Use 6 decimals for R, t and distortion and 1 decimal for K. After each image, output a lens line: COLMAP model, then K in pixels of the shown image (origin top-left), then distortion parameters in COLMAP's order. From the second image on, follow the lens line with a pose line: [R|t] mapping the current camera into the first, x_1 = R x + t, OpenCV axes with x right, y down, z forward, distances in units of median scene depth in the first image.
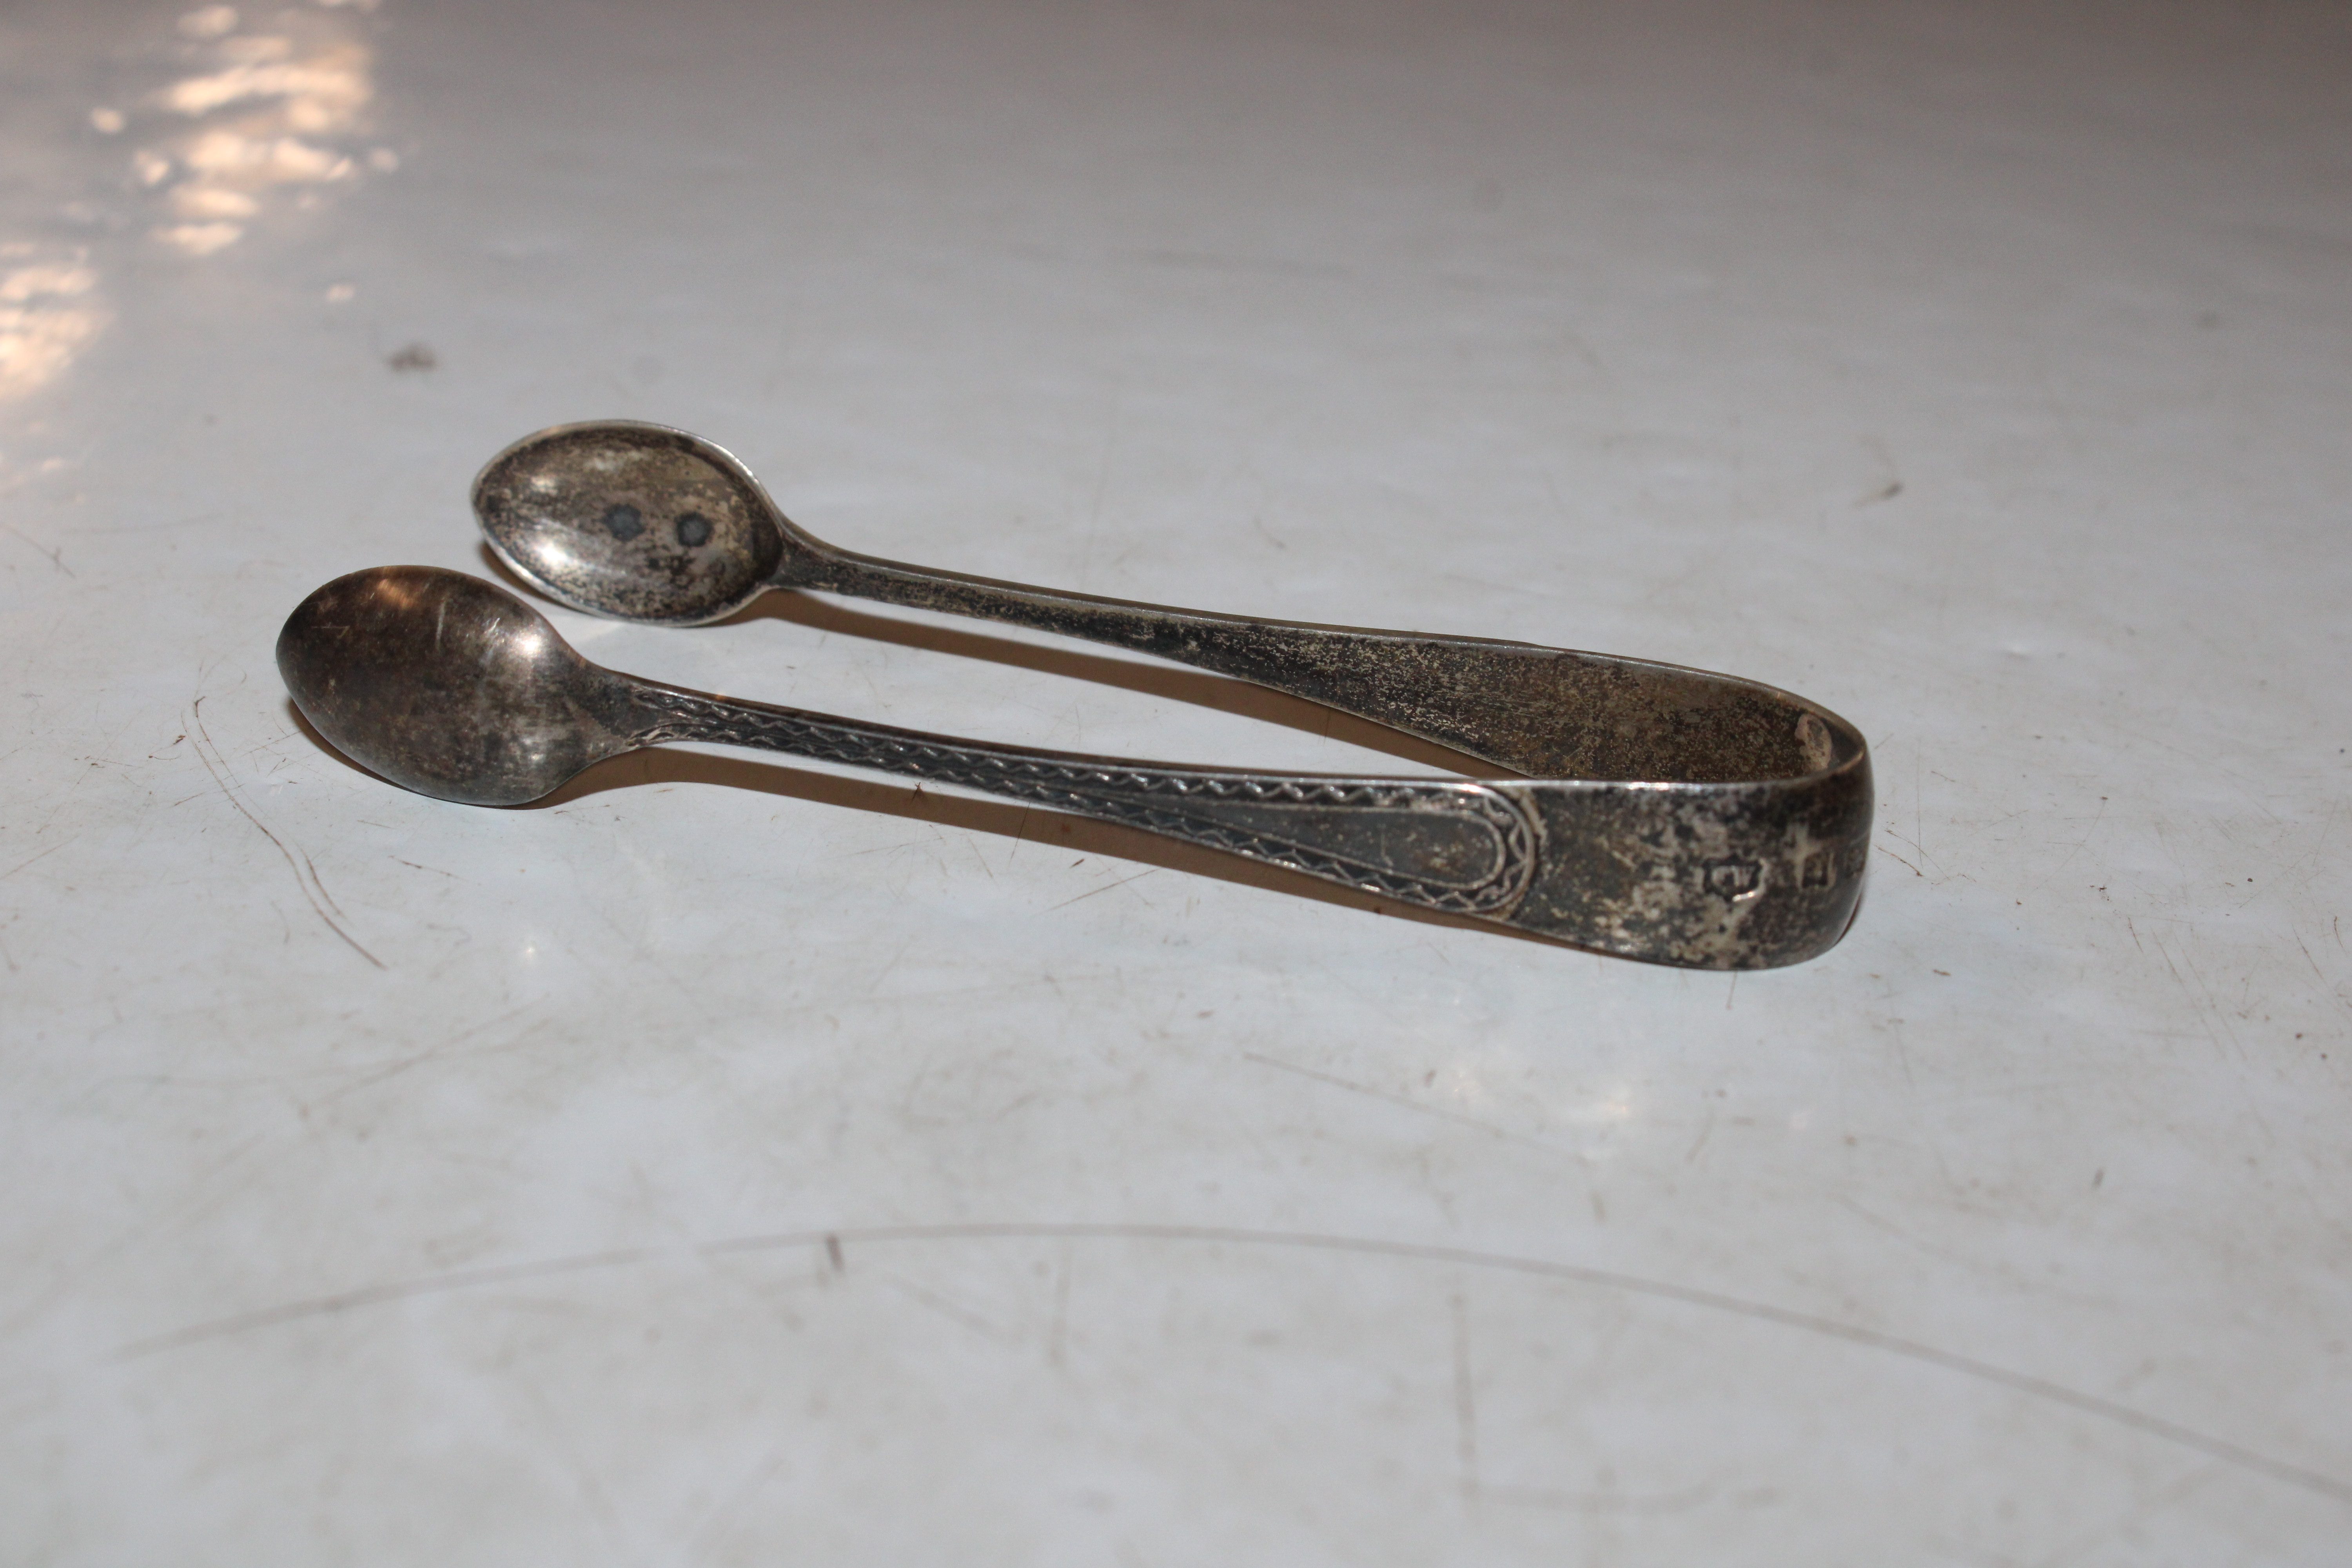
lens RADIAL K [[3904.0, 0, 1152.4], [0, 3904.0, 786.2], [0, 0, 1]] dist [-0.015440, 0.000000]
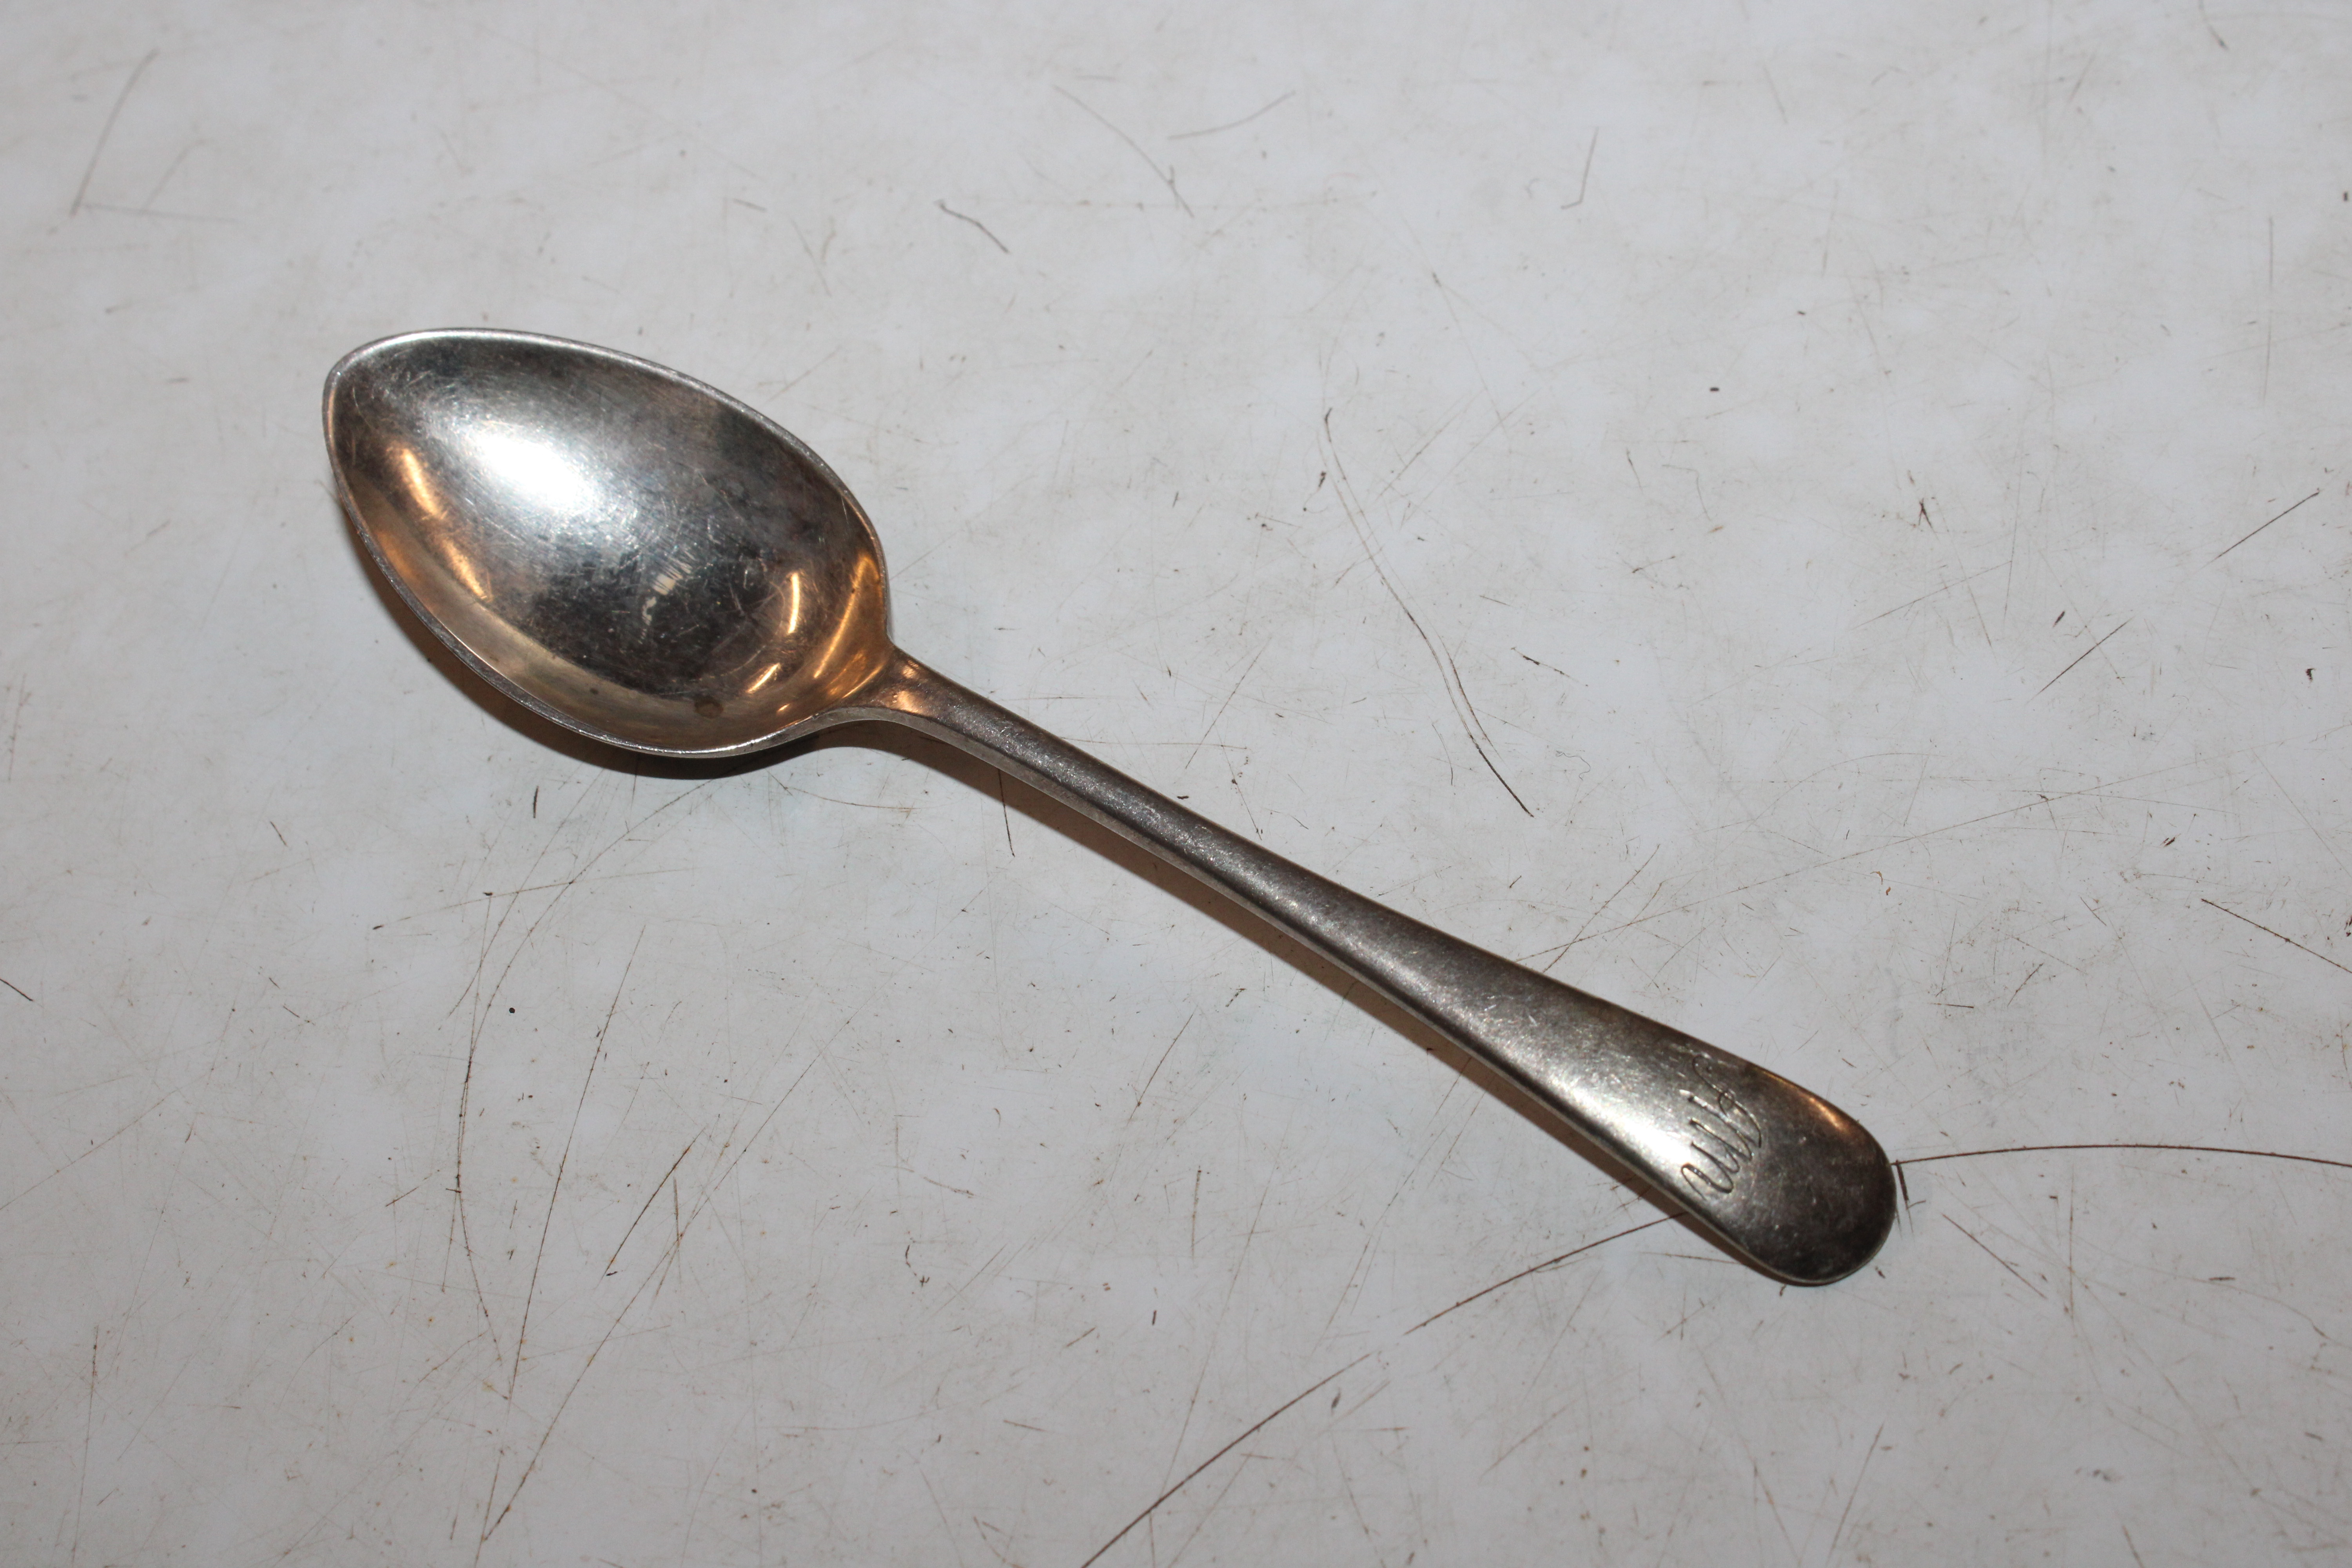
lens RADIAL K [[3577.6, 0, 1172.1], [0, 3577.6, 793.8], [0, 0, 1]] dist [-0.026054, 0.000000]
pose [[0.981166, 0.015364, -0.192555, -0.085458], [0.096389, 0.824919, 0.556972, -0.662795], [0.167399, -0.565043, 0.807901, 0.006849]]
